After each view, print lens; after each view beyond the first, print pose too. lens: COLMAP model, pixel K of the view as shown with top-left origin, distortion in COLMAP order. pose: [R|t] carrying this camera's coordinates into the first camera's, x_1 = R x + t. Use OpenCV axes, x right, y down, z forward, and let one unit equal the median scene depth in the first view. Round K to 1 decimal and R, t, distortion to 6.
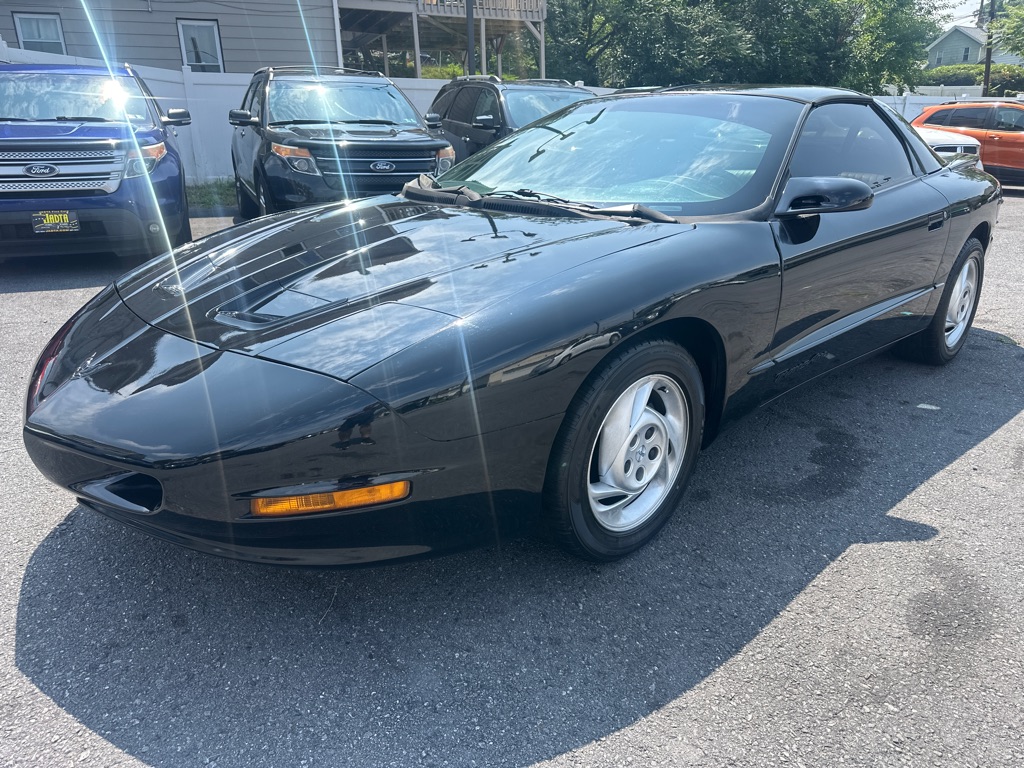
lens RADIAL K [[738.3, 0, 512.6], [0, 738.3, 381.5], [0, 0, 1]] dist [0.026632, -0.024611]
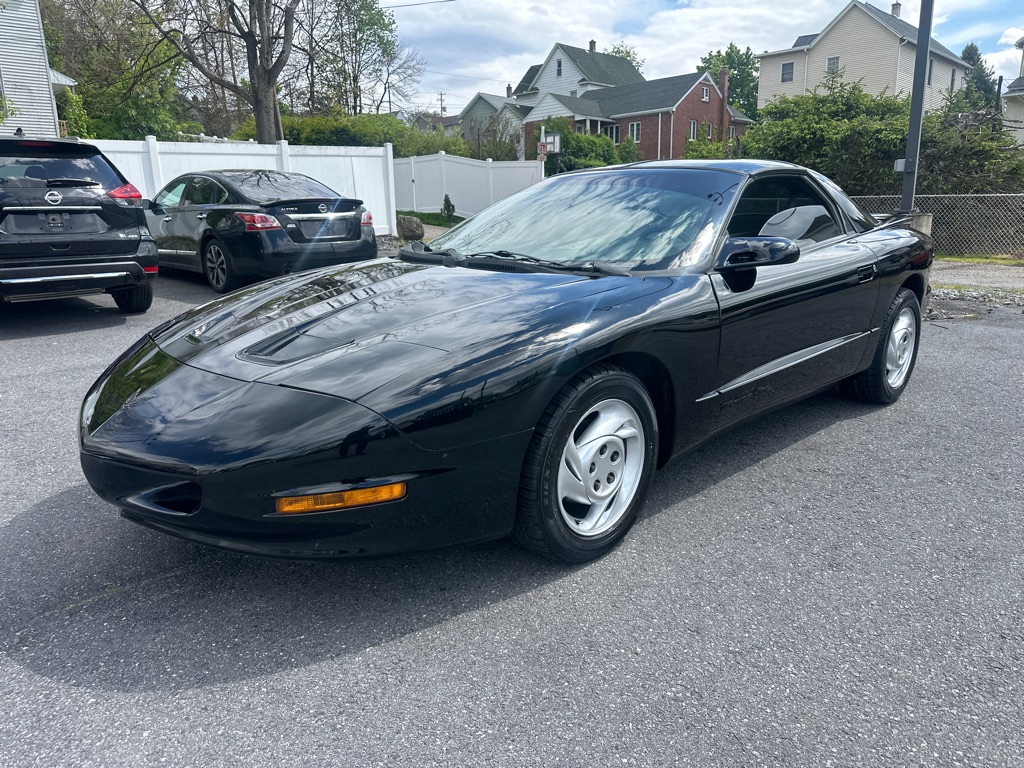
lens RADIAL K [[738.3, 0, 511.7], [0, 738.3, 383.2], [0, 0, 1]] dist [0.026632, -0.024611]
pose [[0.999836, -0.016611, 0.007259, 0.022514], [0.017164, 0.996298, -0.084238, 0.056851], [-0.005833, 0.084349, 0.996419, -0.175824]]
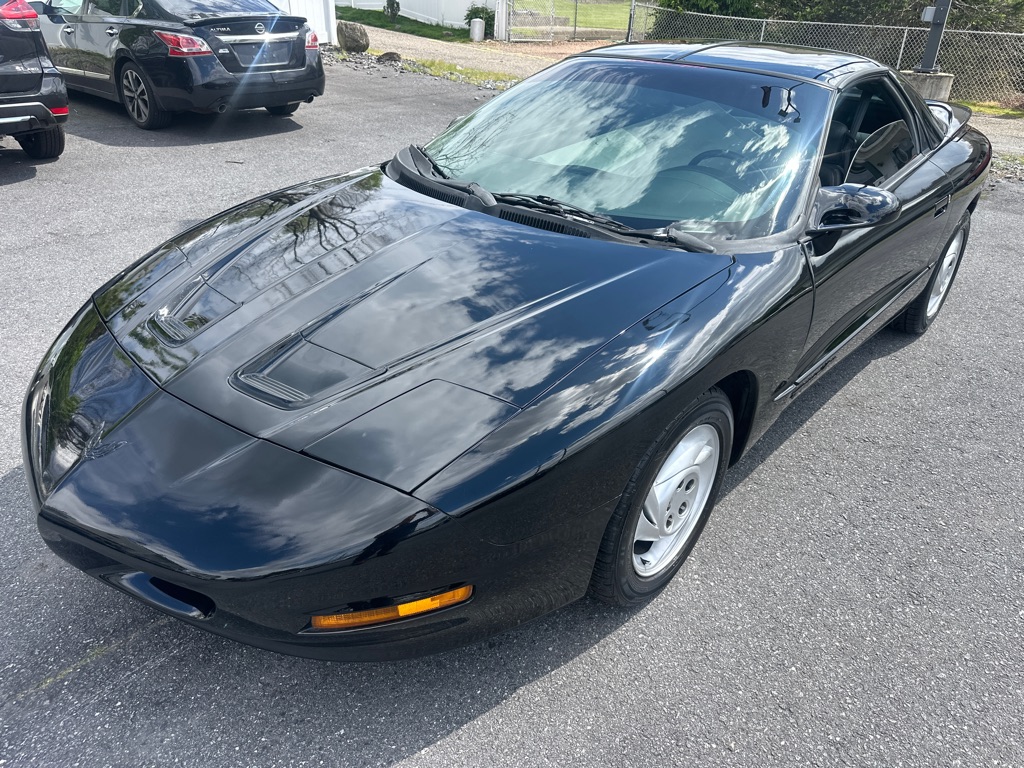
lens RADIAL K [[738.3, 0, 510.3], [0, 738.3, 389.3], [0, 0, 1]] dist [0.026632, -0.024611]
pose [[0.996481, -0.010583, 0.083152, -0.127346], [-0.003604, 0.985671, 0.168640, -0.213547], [-0.083745, -0.168347, 0.982164, 0.058063]]
